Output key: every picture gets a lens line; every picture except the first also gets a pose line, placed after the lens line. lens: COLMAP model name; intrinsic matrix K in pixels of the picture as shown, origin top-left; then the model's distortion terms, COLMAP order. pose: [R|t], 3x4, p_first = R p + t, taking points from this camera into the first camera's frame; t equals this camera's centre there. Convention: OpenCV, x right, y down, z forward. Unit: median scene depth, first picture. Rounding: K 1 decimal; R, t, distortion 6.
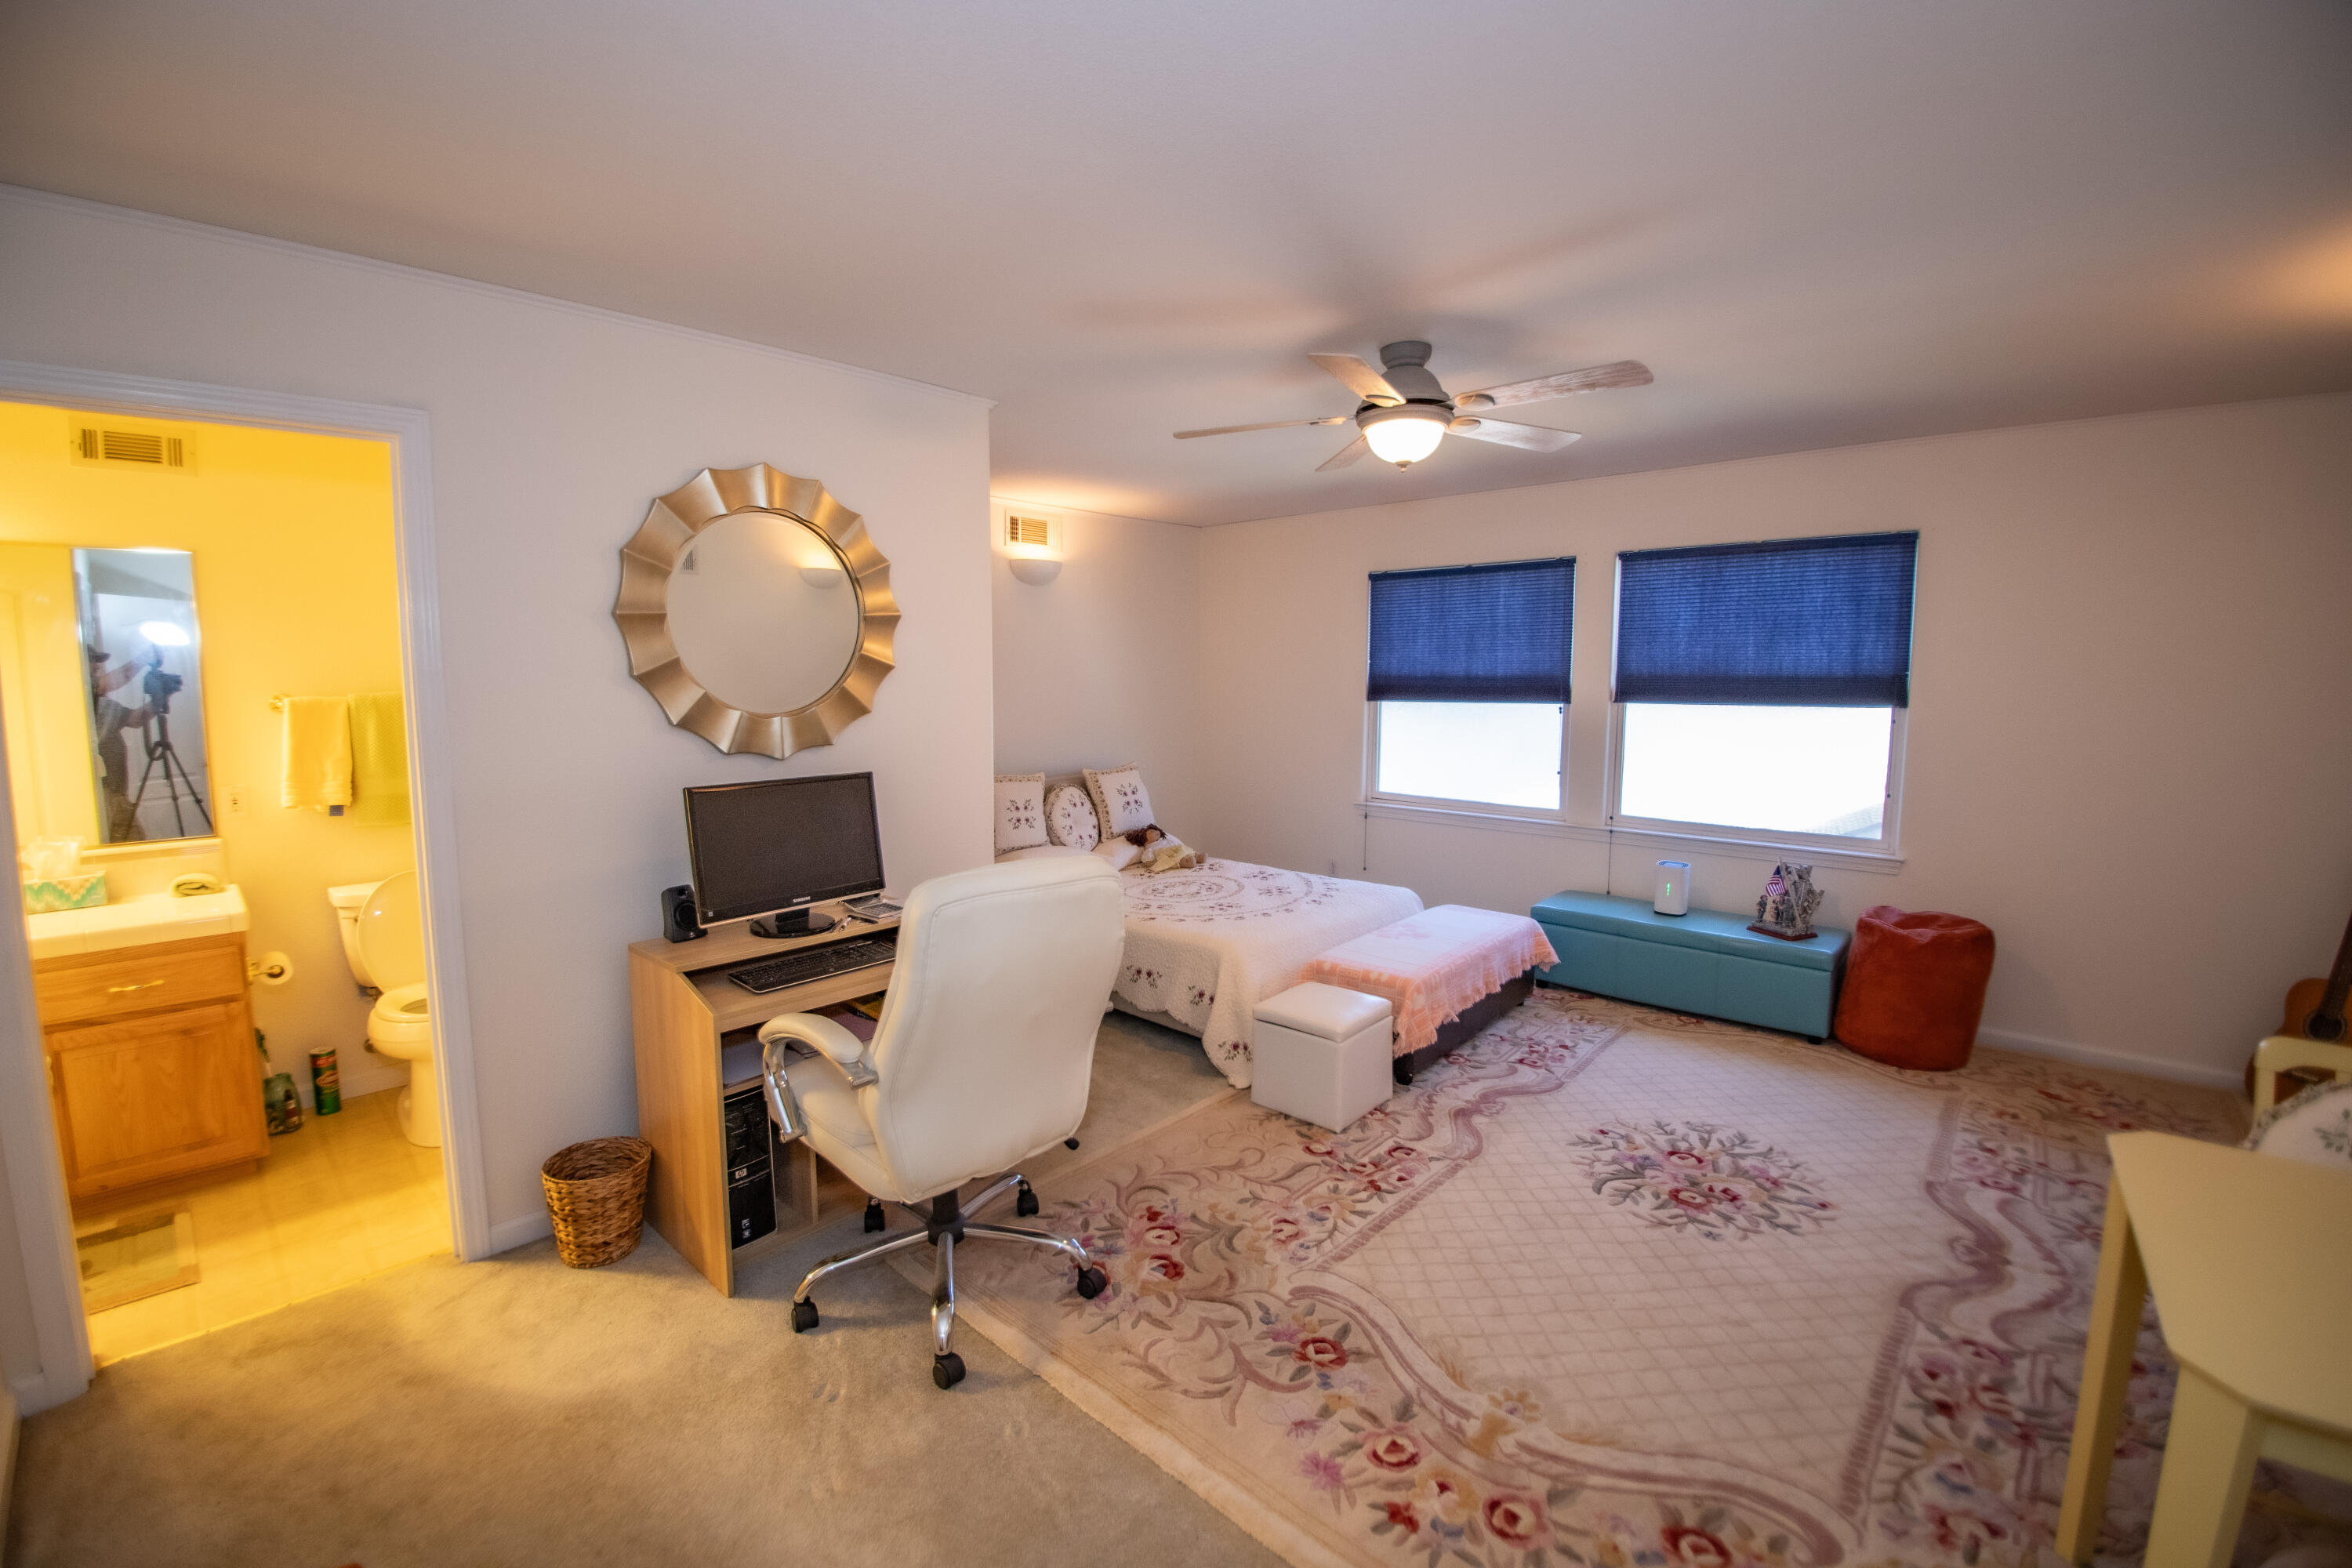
lens RADIAL K [[985.4, 0, 1156.0], [0, 985.4, 764.8], [0, 0, 1]] dist [-0.029712, -0.006125]
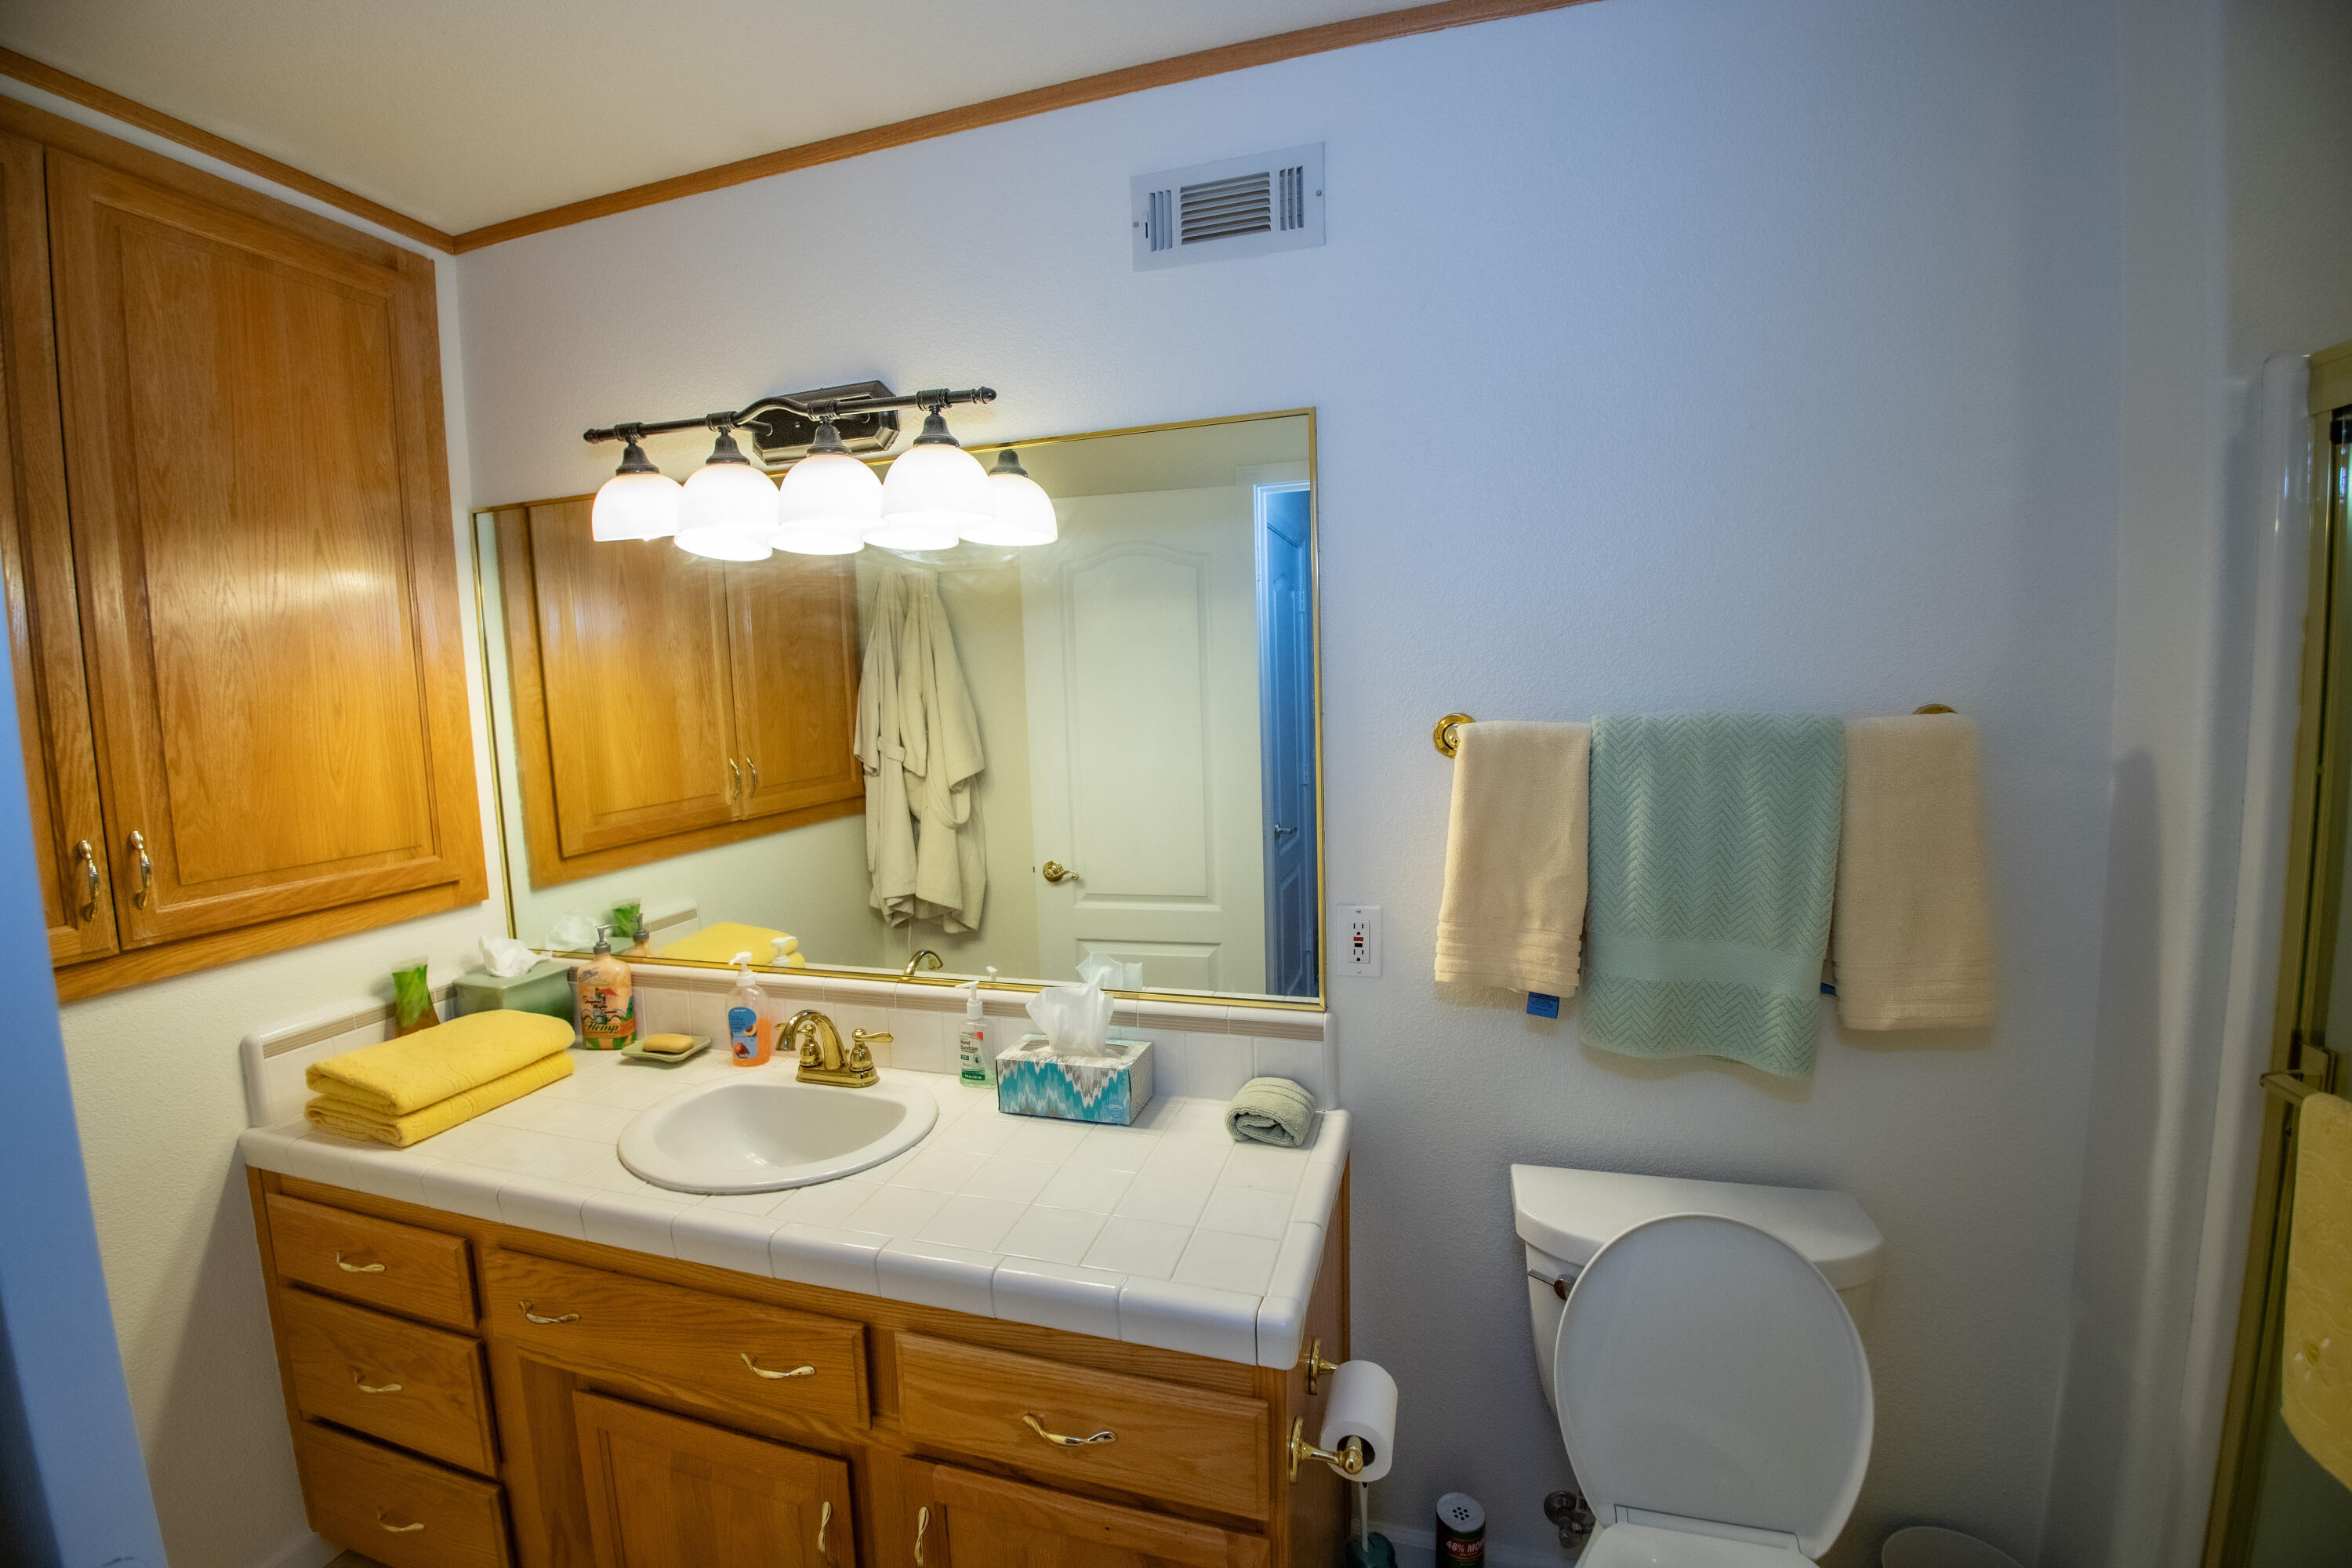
lens RADIAL K [[985.4, 0, 1131.7], [0, 985.4, 790.1], [0, 0, 1]] dist [-0.029712, -0.006125]
pose [[0.436667, 0.077252, -0.896300, -0.573477], [-0.057597, 0.996663, 0.057841, -0.056876], [0.897778, 0.026367, 0.439659, 0.669343]]
